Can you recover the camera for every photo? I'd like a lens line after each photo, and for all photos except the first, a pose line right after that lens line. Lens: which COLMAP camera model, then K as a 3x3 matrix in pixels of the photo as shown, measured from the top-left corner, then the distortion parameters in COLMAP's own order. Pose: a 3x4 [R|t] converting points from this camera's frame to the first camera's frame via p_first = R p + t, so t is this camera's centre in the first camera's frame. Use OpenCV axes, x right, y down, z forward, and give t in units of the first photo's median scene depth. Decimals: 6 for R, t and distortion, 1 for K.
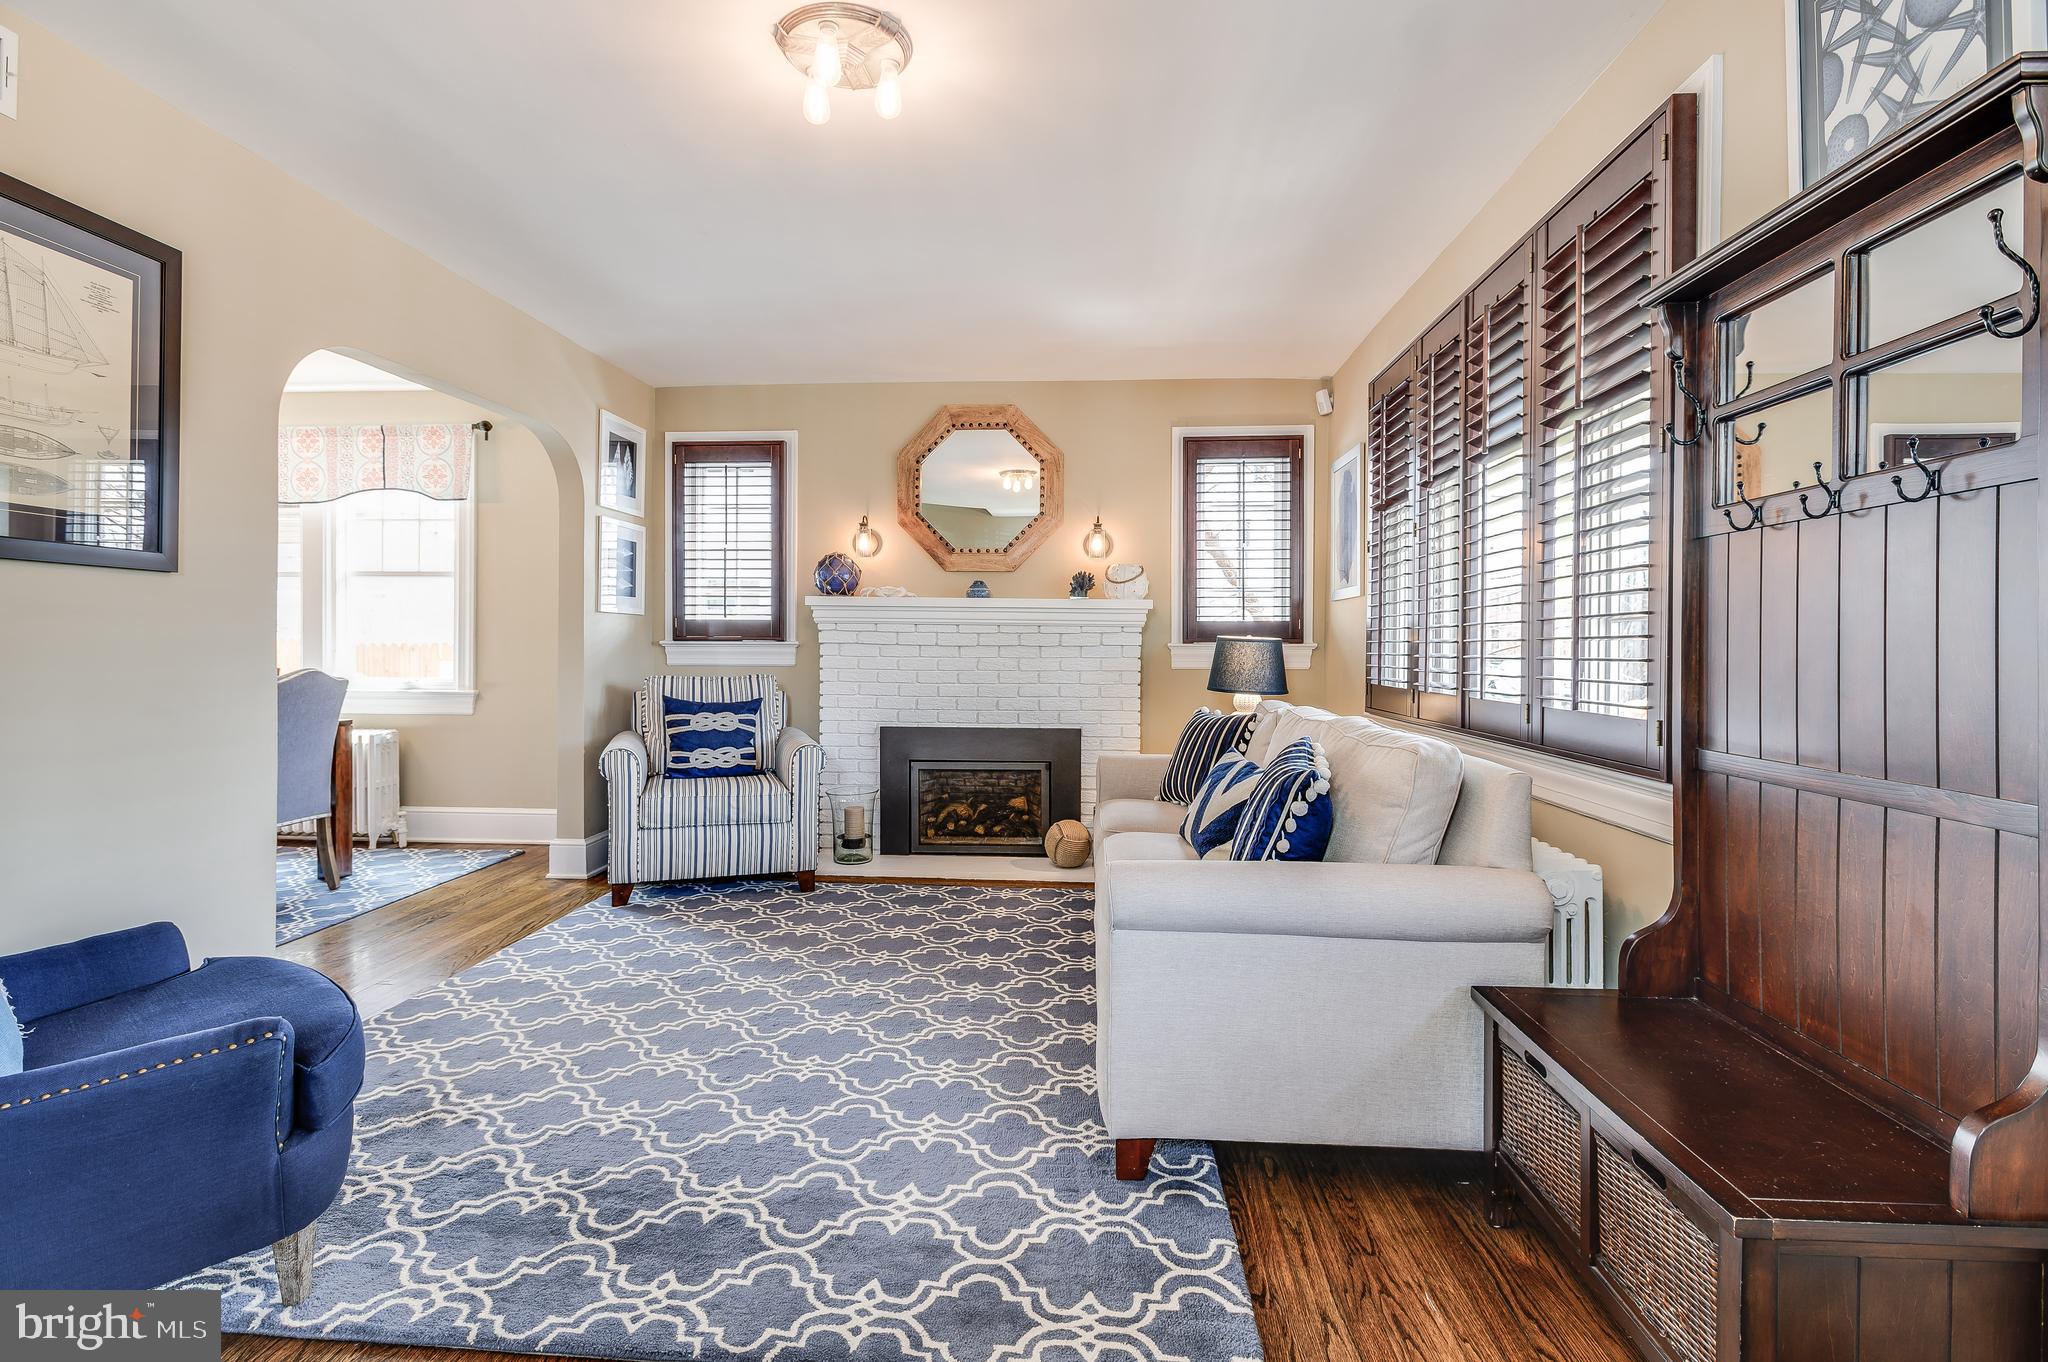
lens RADIAL K [[983.1, 0, 1022.9], [0, 983.1, 659.5], [0, 0, 1]] dist [-0.006344, -0.001014]
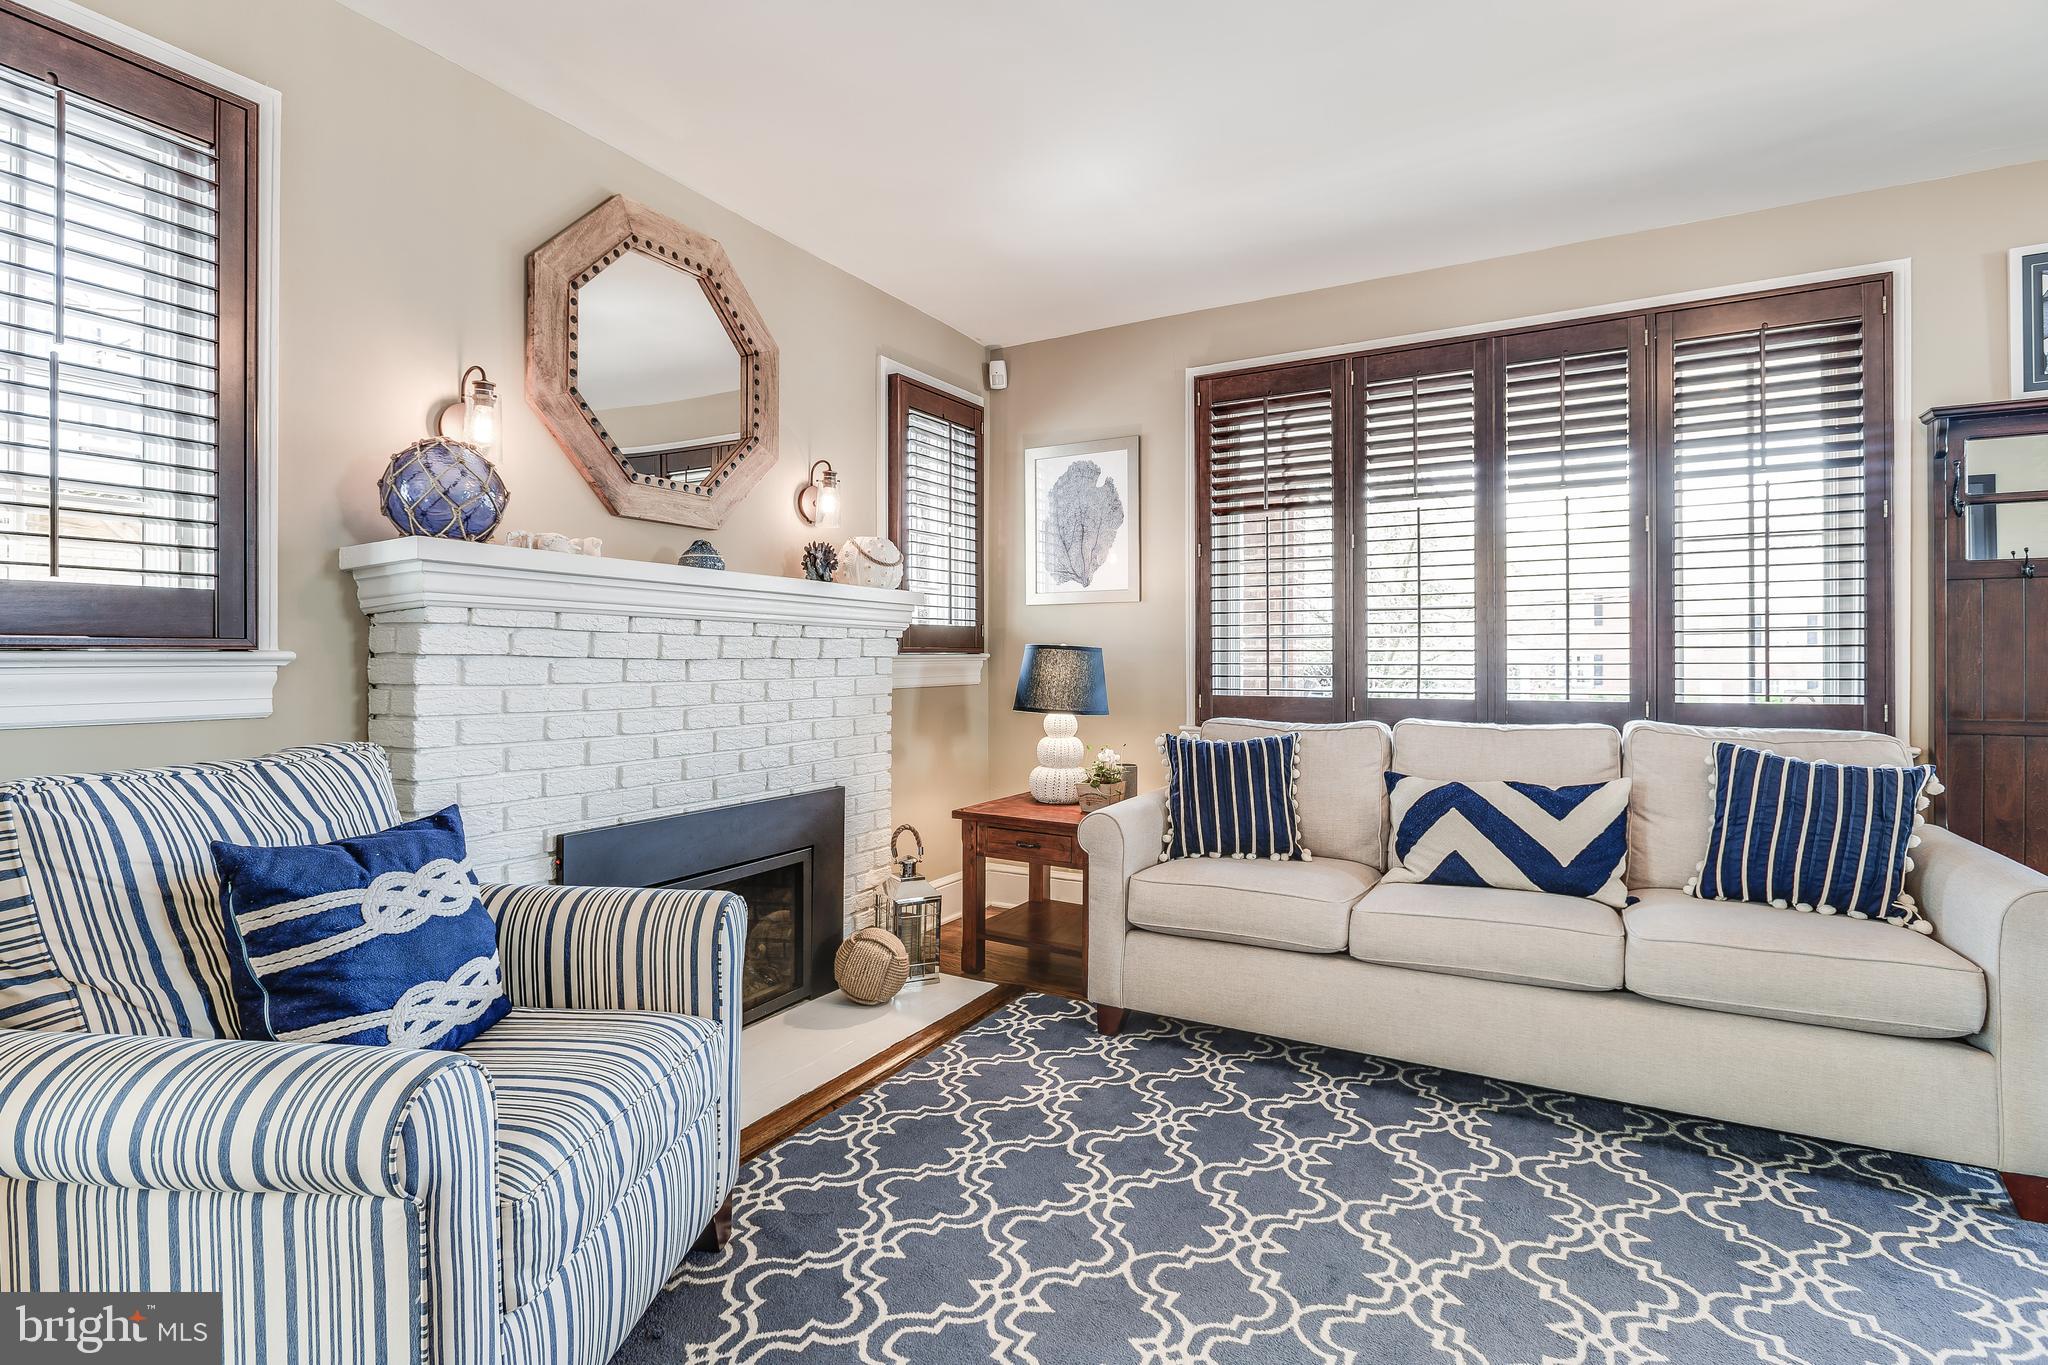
lens RADIAL K [[983.1, 0, 1022.9], [0, 983.1, 661.0], [0, 0, 1]] dist [-0.006344, -0.001014]
pose [[0.425162, -0.010183, 0.905060, -0.472722], [0.018887, 0.999819, 0.002377, -0.010660], [-0.904920, 0.016083, 0.425278, 0.611581]]
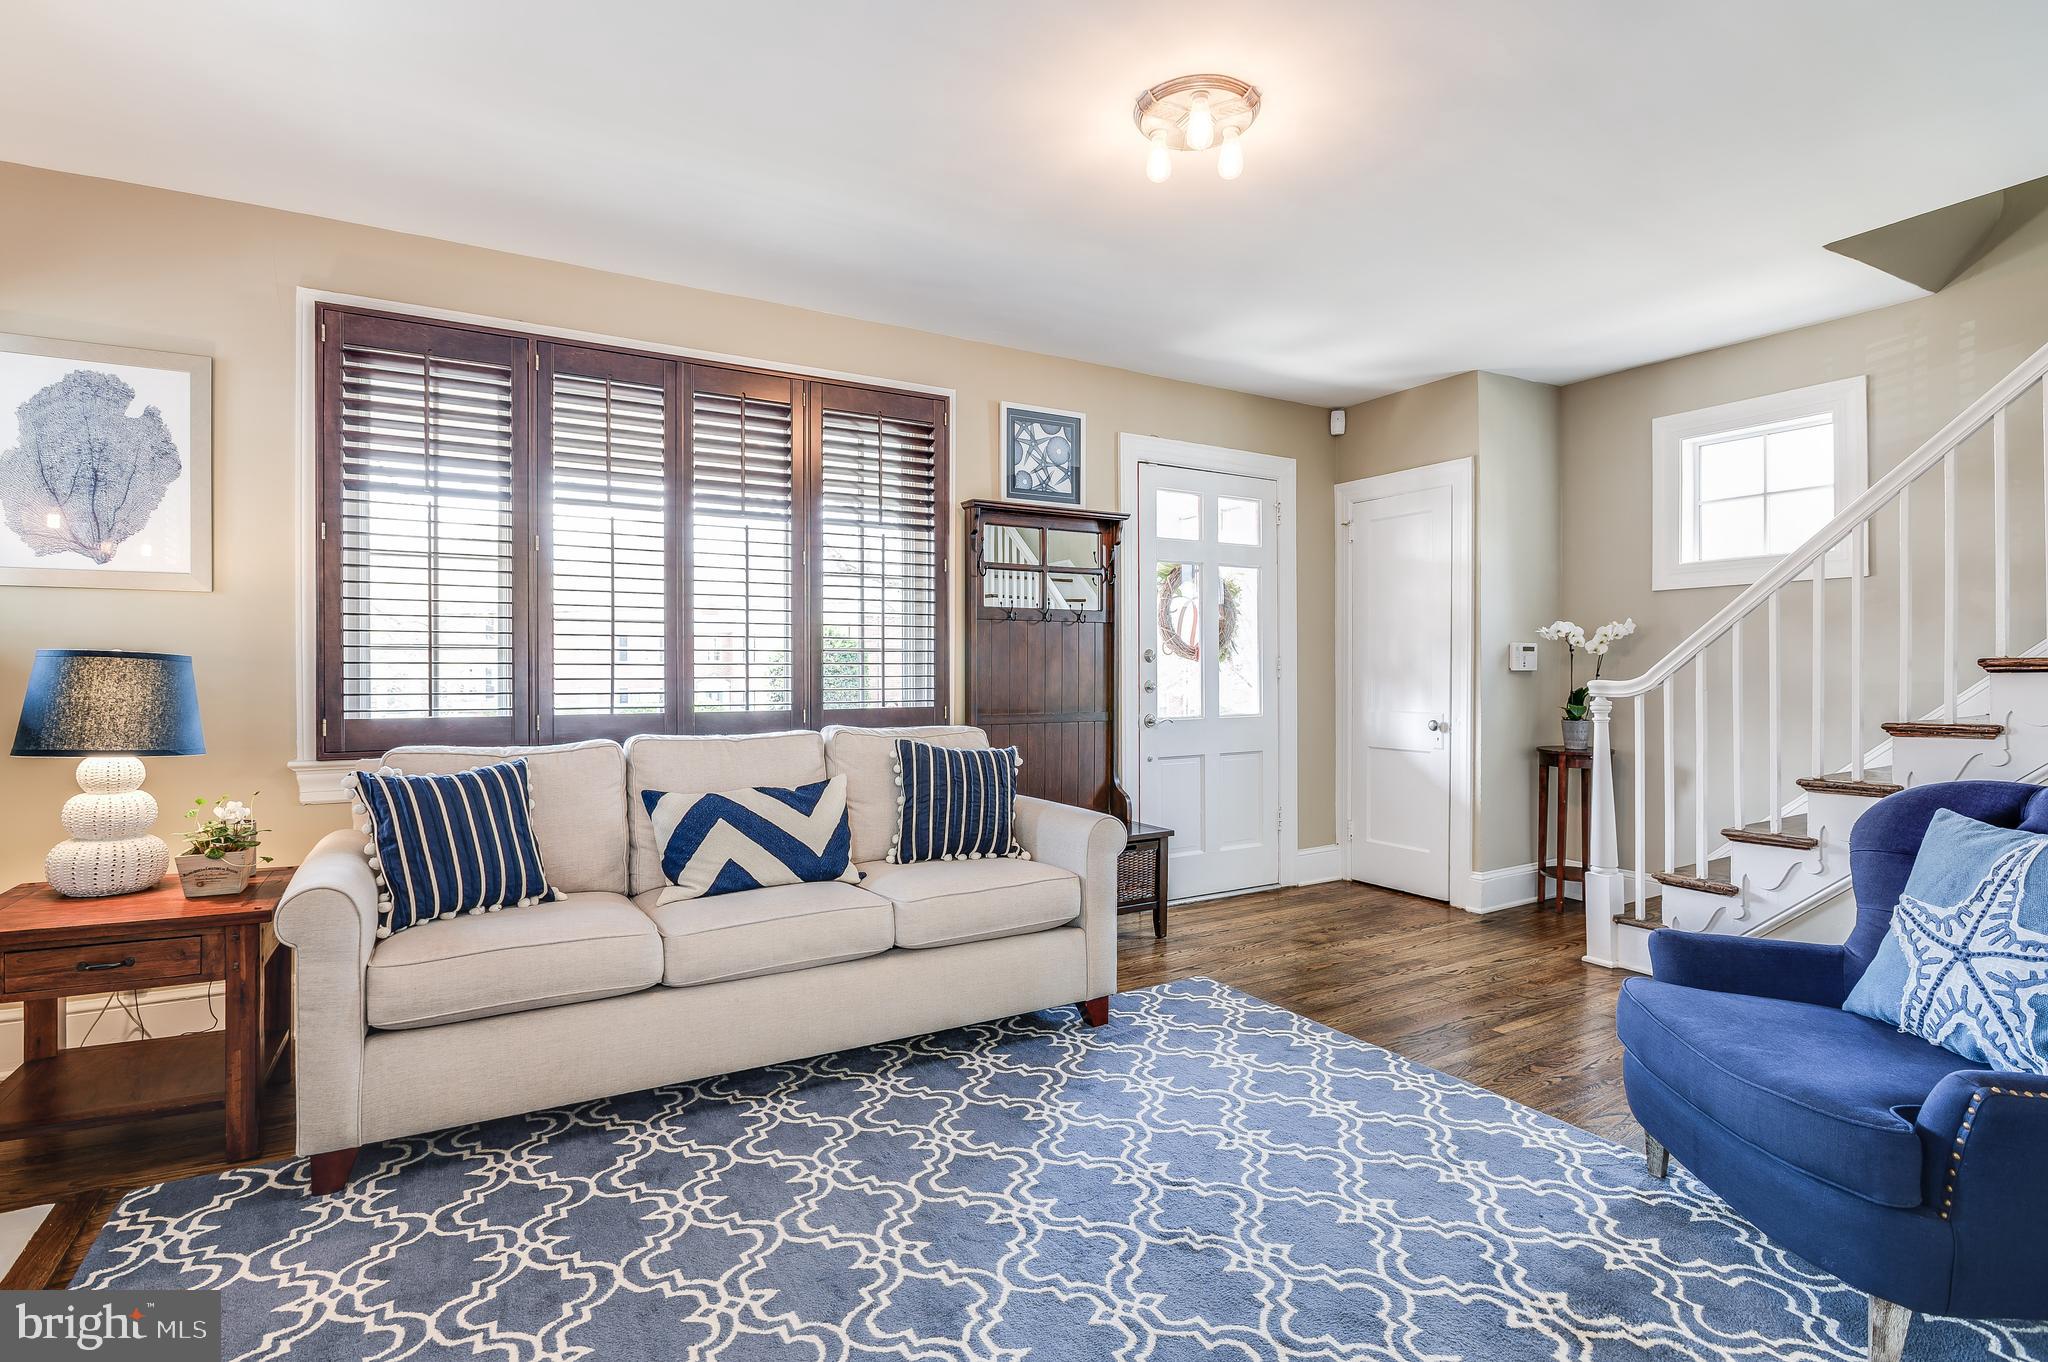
lens RADIAL K [[986.9, 0, 1024.0], [0, 986.9, 681.0], [0, 0, 1]] dist [-0.010904, -0.001656]
pose [[-0.569867, -0.017506, 0.821551, -0.438747], [0.007171, 0.999629, 0.026275, -0.015456], [-0.821706, 0.020865, -0.569530, 0.804778]]
